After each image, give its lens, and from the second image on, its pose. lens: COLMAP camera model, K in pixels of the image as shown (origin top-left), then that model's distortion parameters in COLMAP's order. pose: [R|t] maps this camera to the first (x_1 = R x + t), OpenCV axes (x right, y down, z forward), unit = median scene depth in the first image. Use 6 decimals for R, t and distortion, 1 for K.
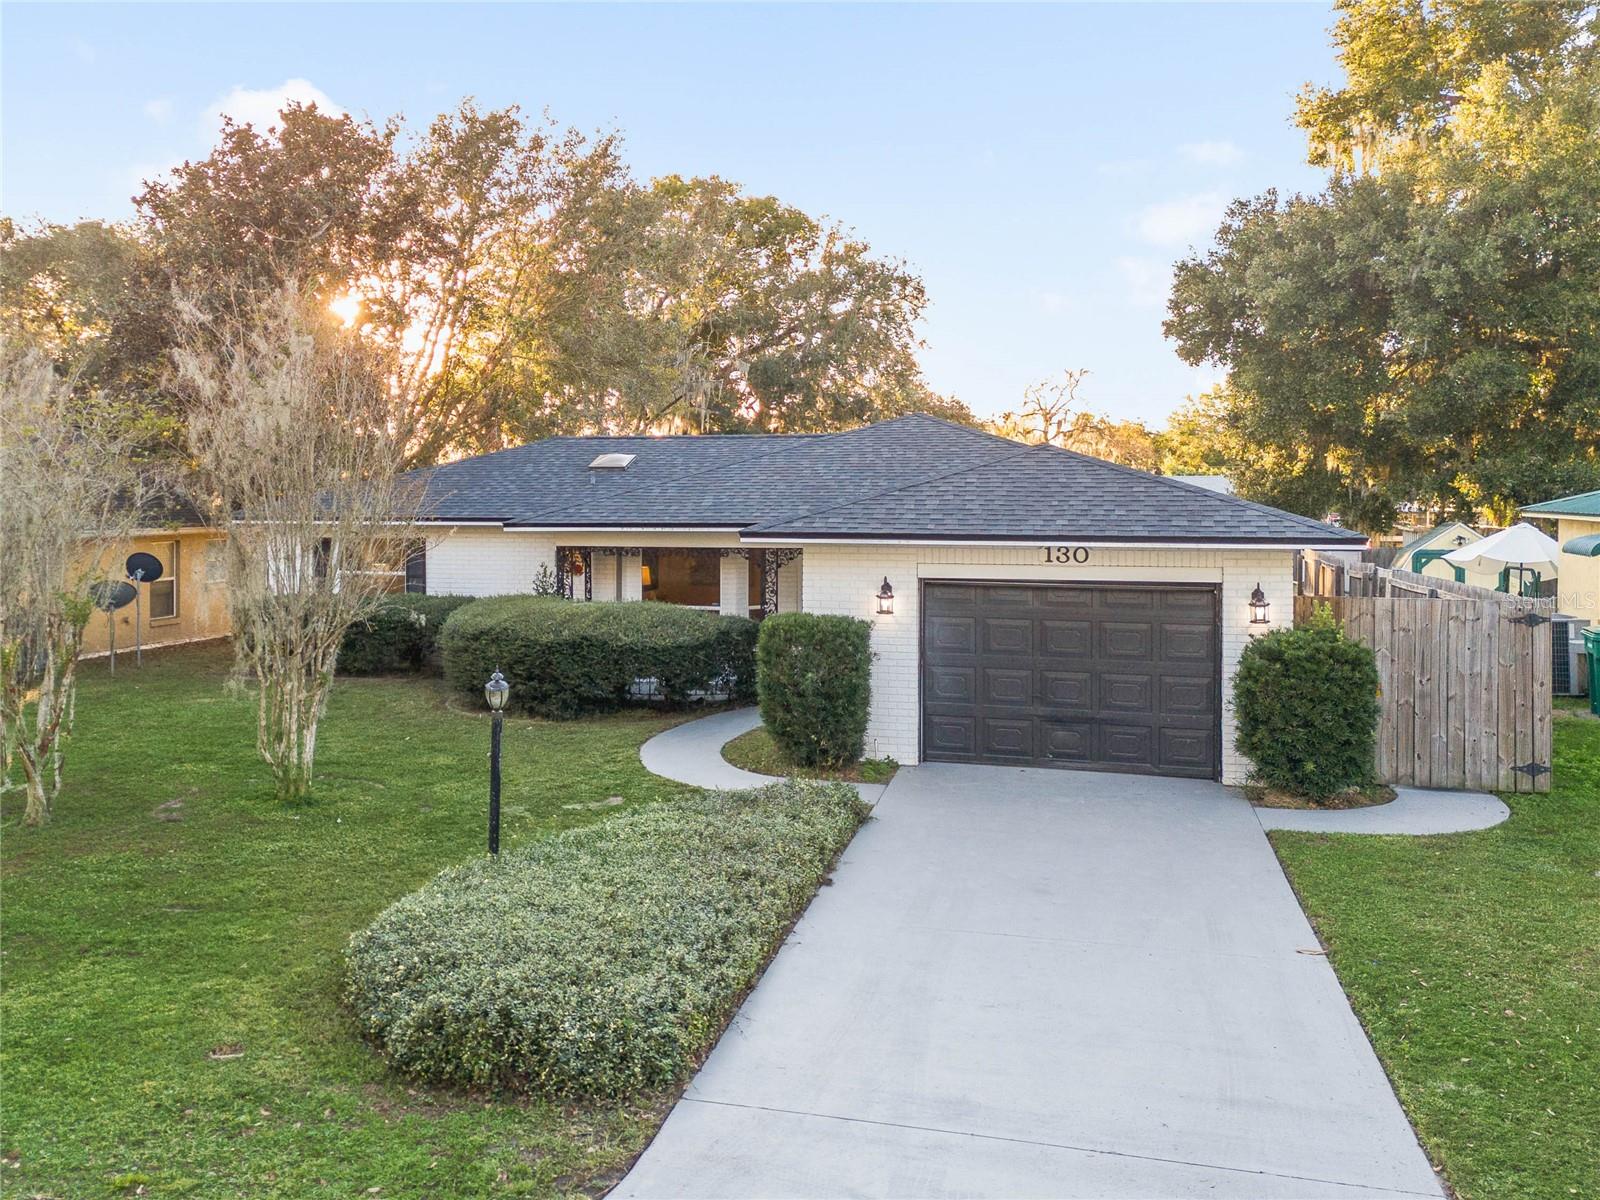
lens RADIAL K [[1178.7, 0, 791.6], [0, 1178.7, 596.7], [0, 0, 1]] dist [0.044540, -0.010239]
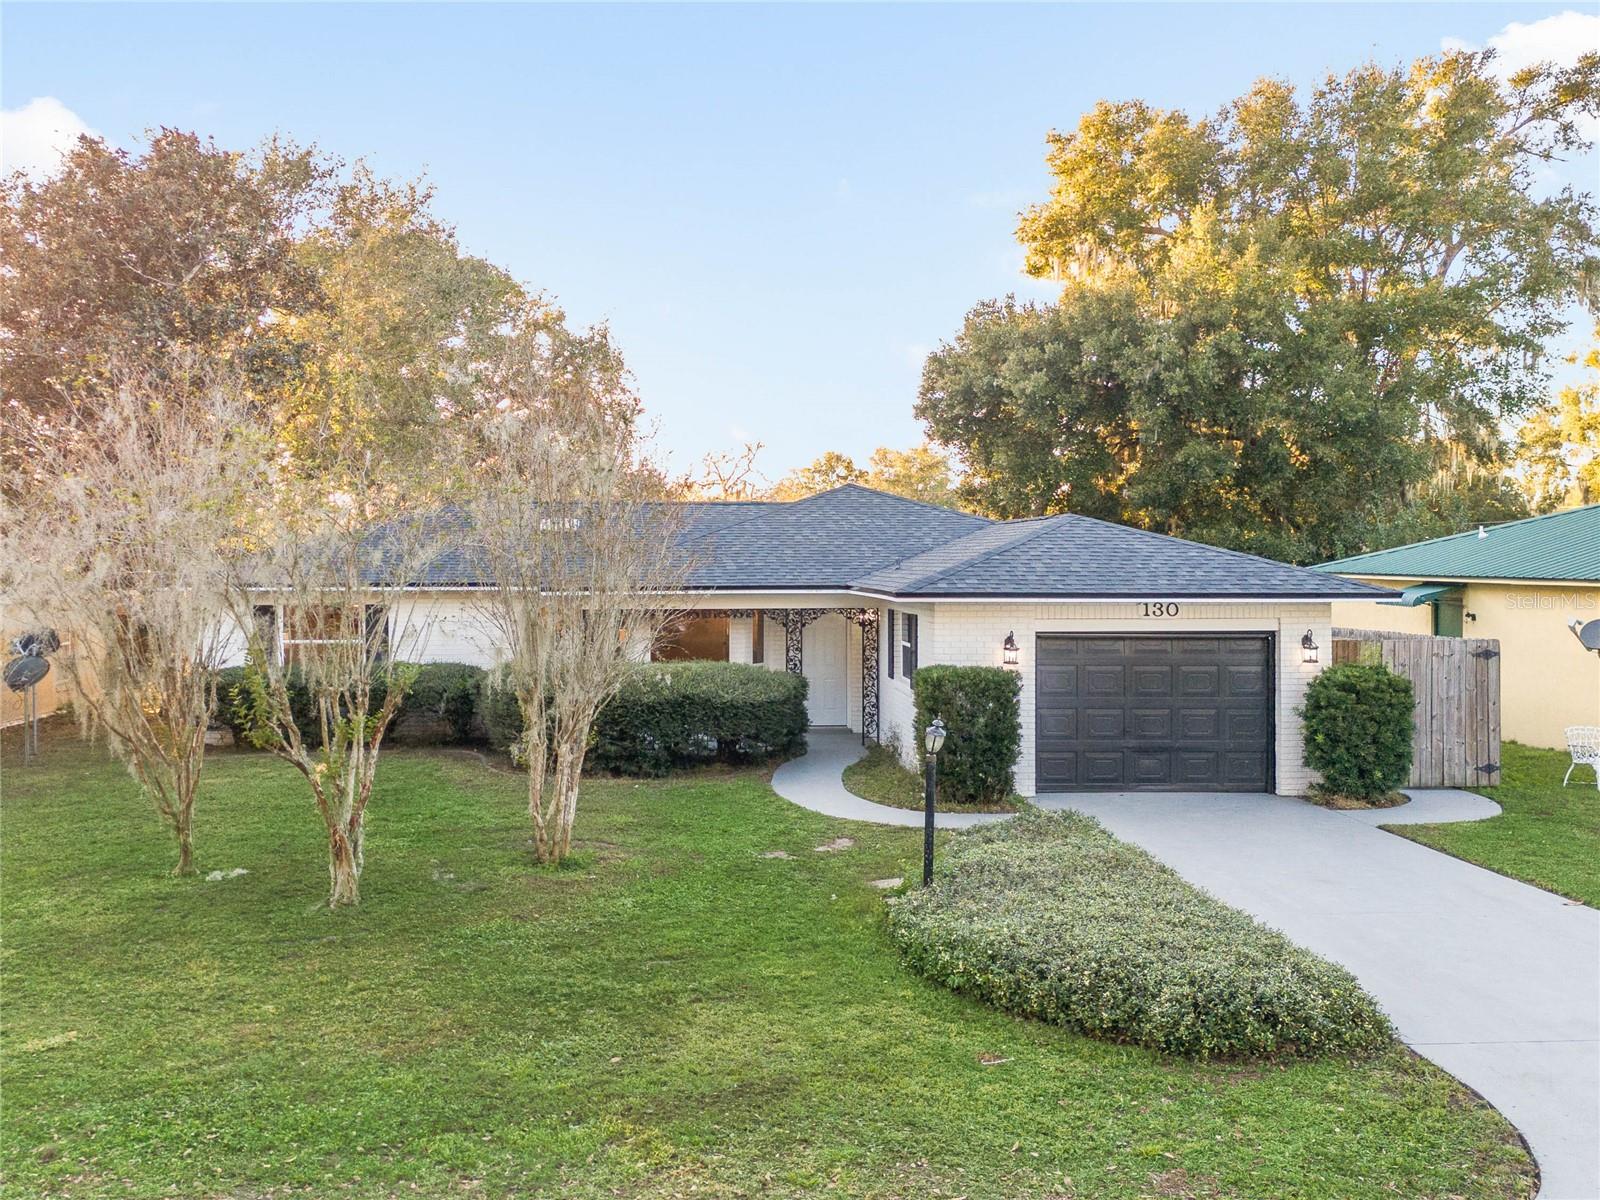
lens RADIAL K [[1131.8, 0, 800.0], [0, 1131.8, 665.8], [0, 0, 1]] dist [0.047986, -0.003176]
pose [[0.957110, -0.027933, 0.288377, -0.426387], [0.025851, 0.999605, 0.011025, -0.001023], [-0.288571, -0.003098, 0.957454, 0.015799]]
